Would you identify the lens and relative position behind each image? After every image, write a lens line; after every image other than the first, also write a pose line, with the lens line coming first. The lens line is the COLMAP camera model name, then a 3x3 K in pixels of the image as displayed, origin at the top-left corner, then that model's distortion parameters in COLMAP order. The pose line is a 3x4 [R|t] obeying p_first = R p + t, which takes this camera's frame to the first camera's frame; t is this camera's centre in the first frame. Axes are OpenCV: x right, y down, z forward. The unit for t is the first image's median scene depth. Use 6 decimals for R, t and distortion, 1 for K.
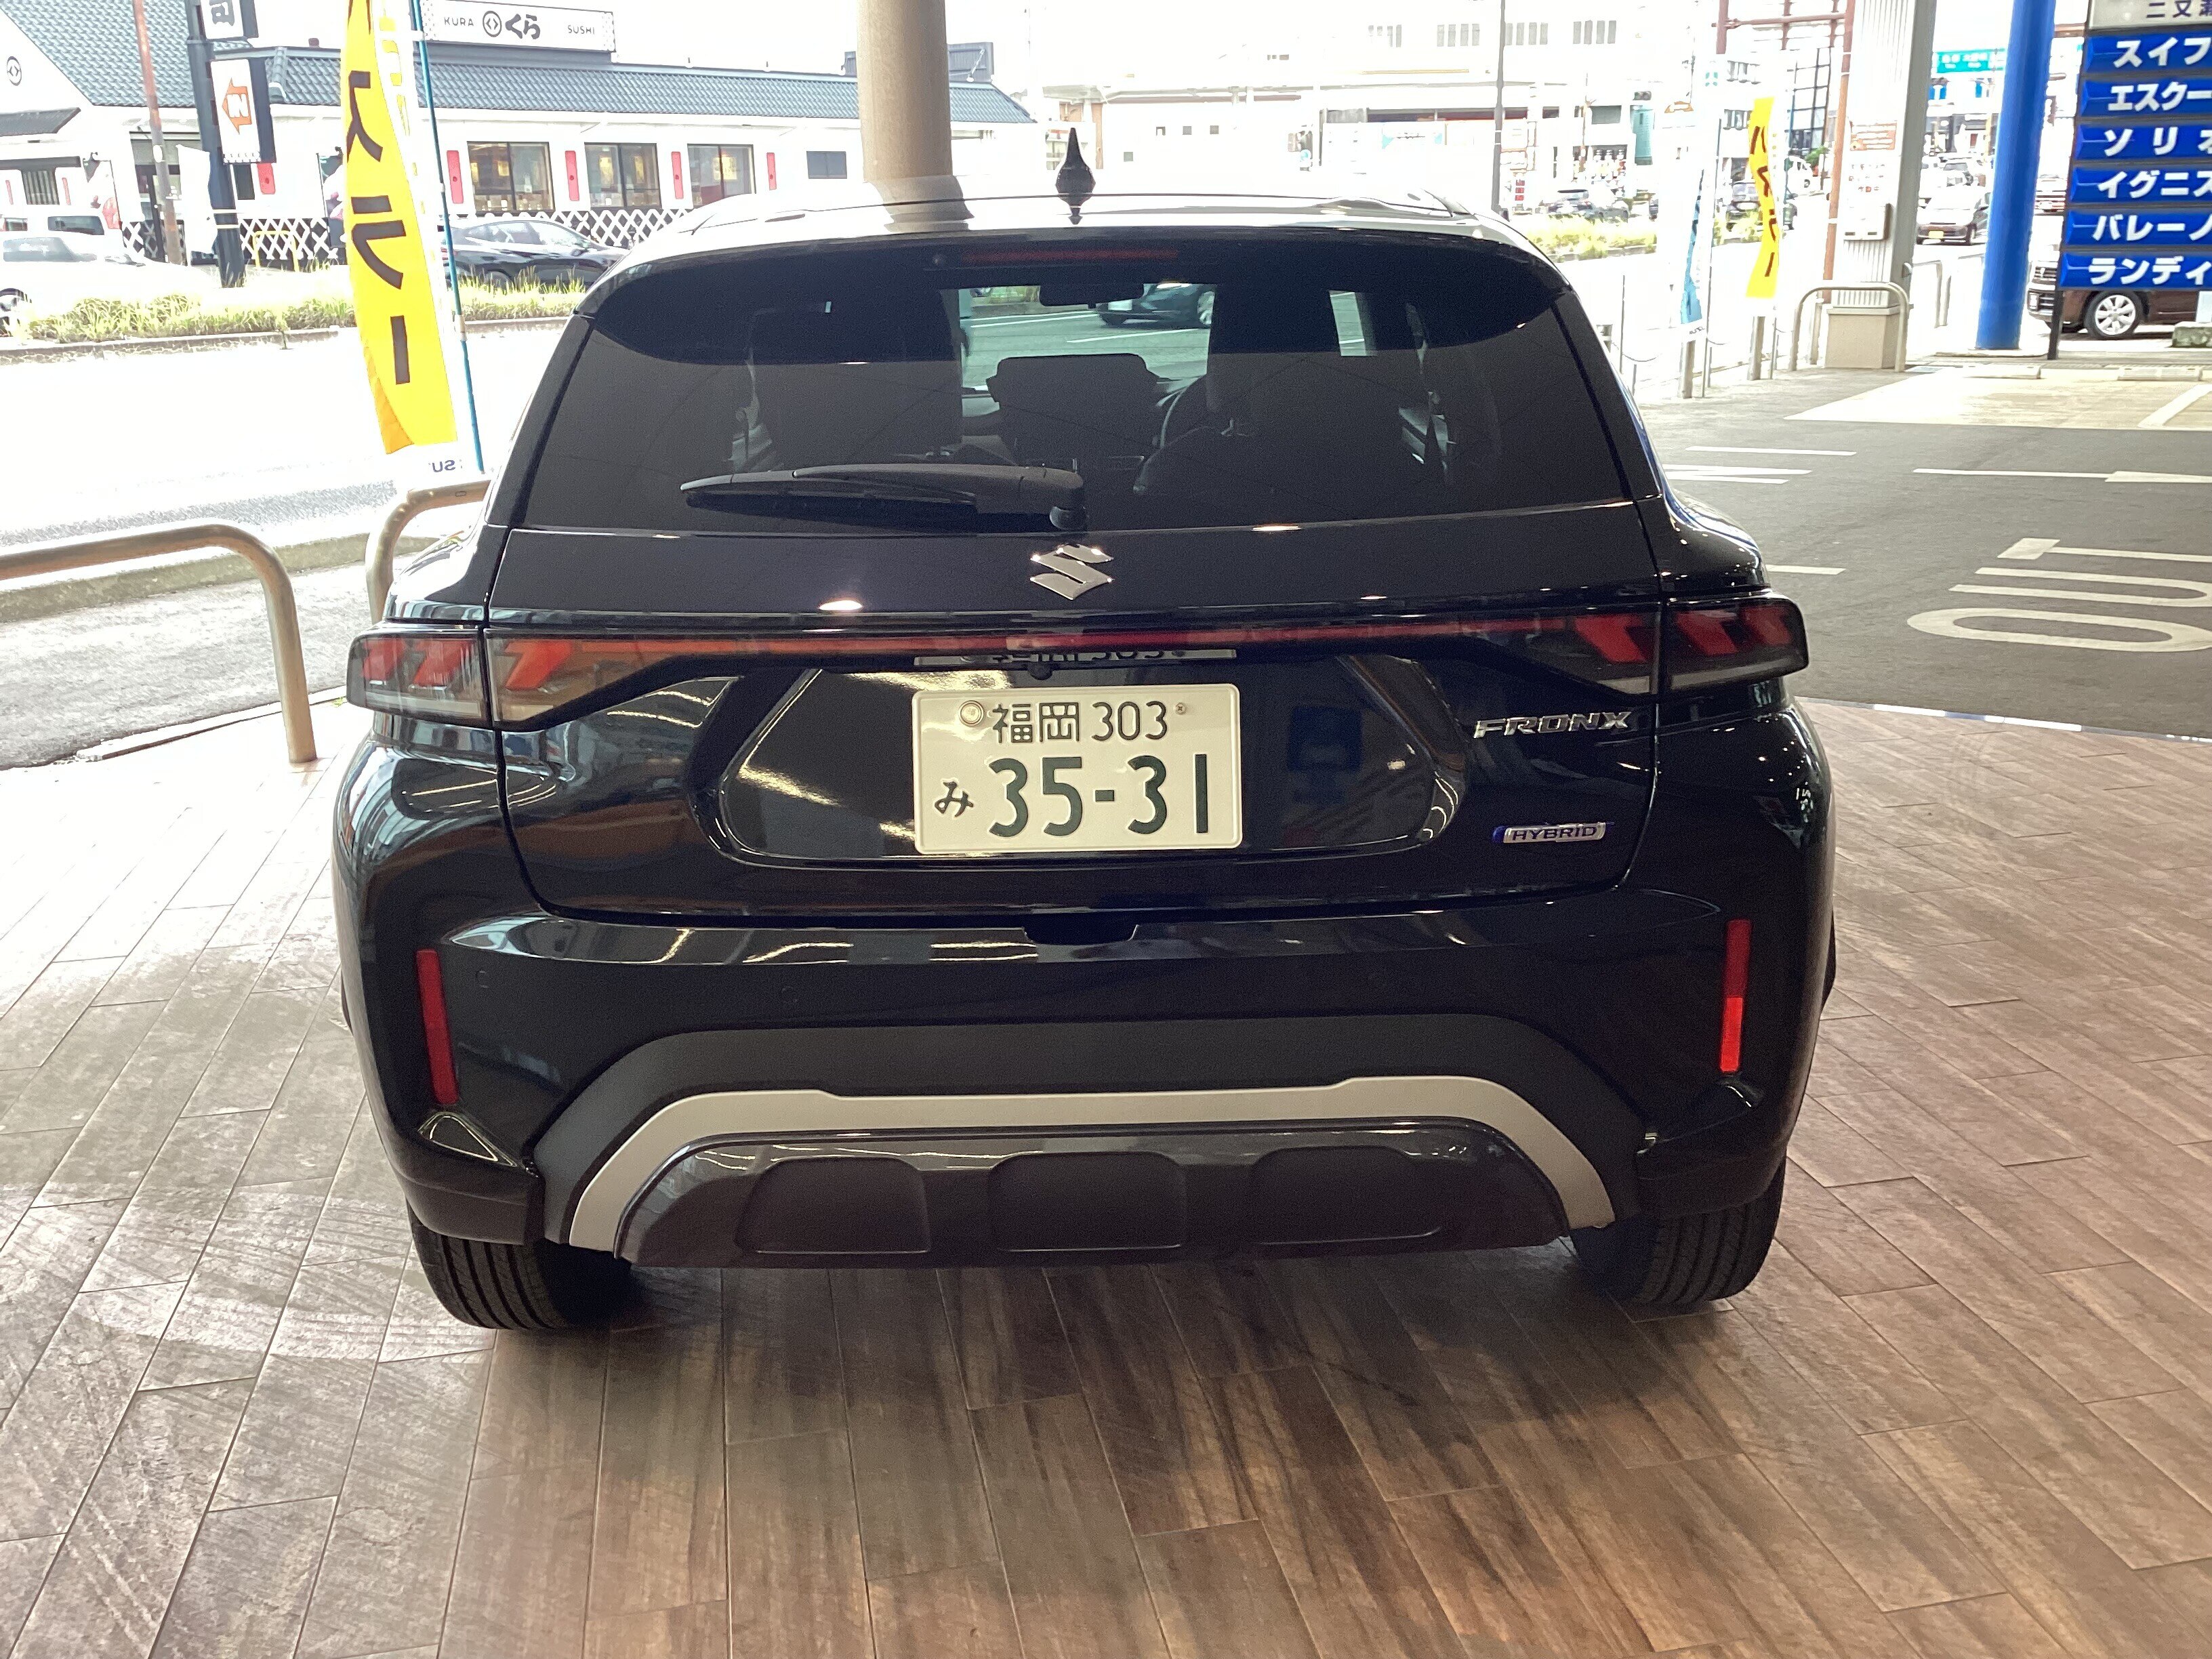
lens RADIAL K [[2001.9, 0, 1106.0], [0, 2001.9, 829.5], [0, 0, 1]] dist [0.009691, 0.004140]
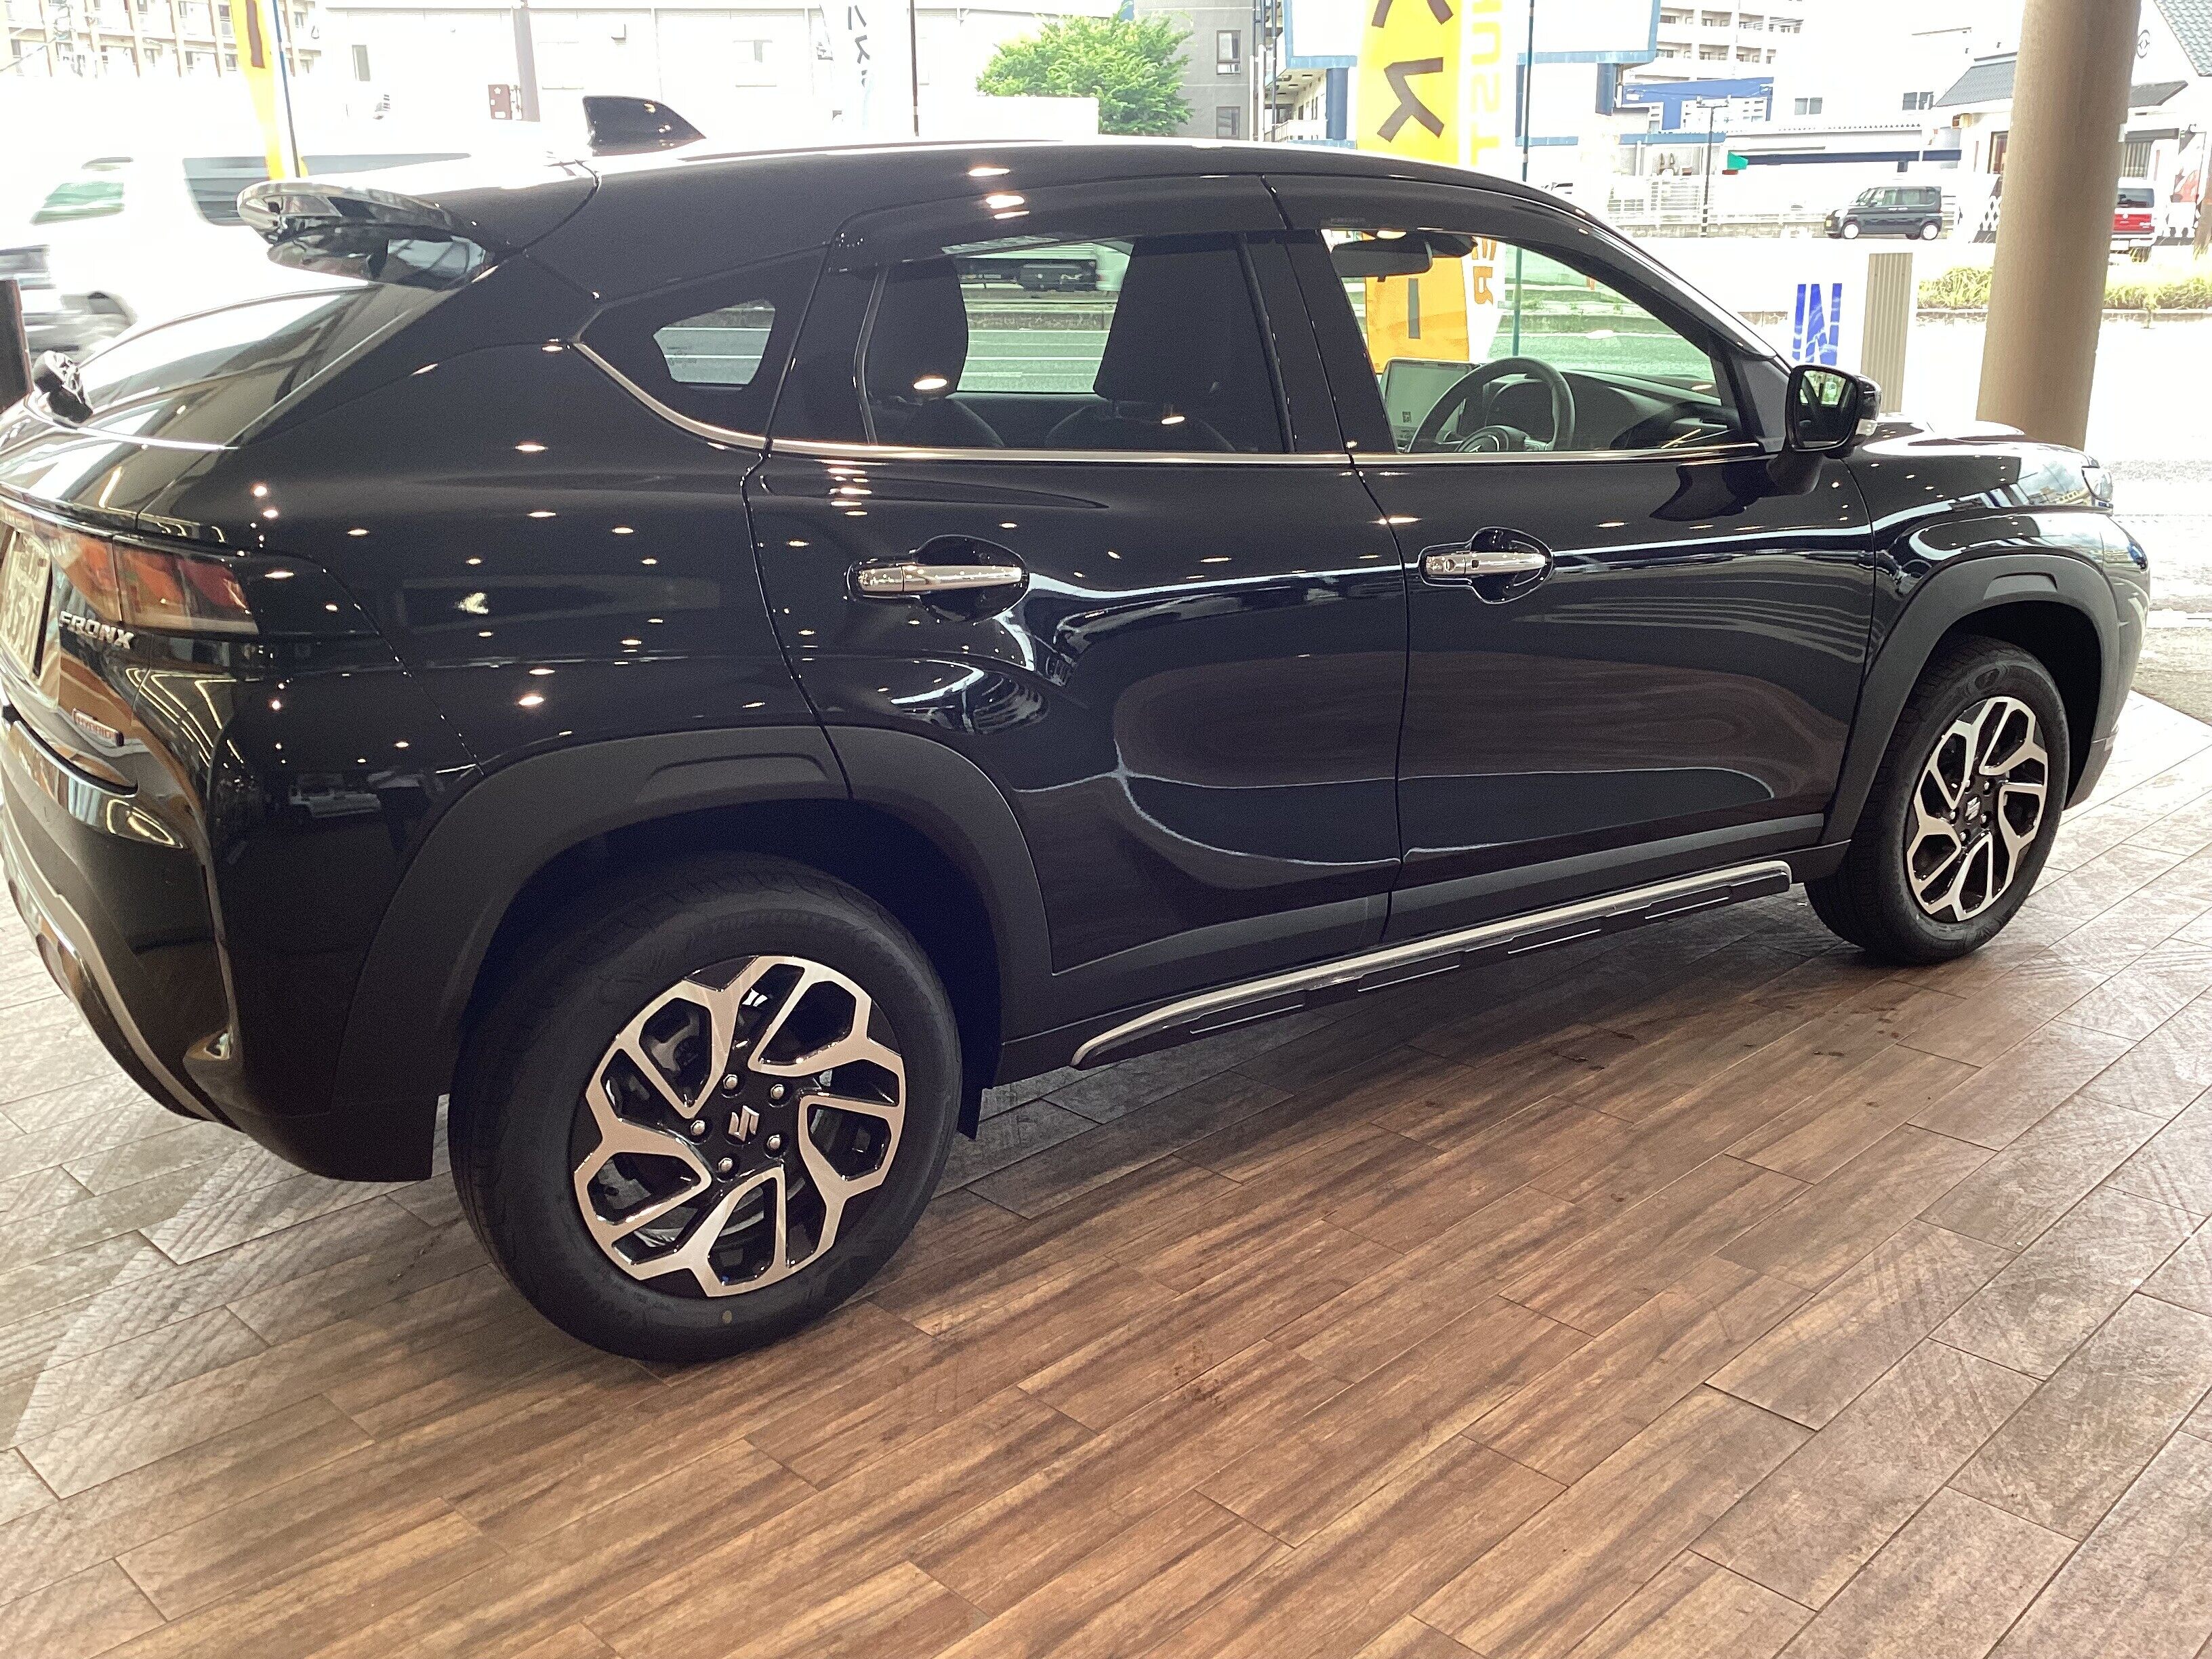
lens RADIAL K [[2018.9, 0, 1106.0], [0, 2018.9, 829.5], [0, 0, 1]] dist [-0.000408, -0.000624]
pose [[0.563267, 0.260611, -0.784100, 0.130611], [-0.252280, 0.957886, 0.137144, -0.021211], [0.786820, 0.120564, 0.605292, 0.070818]]
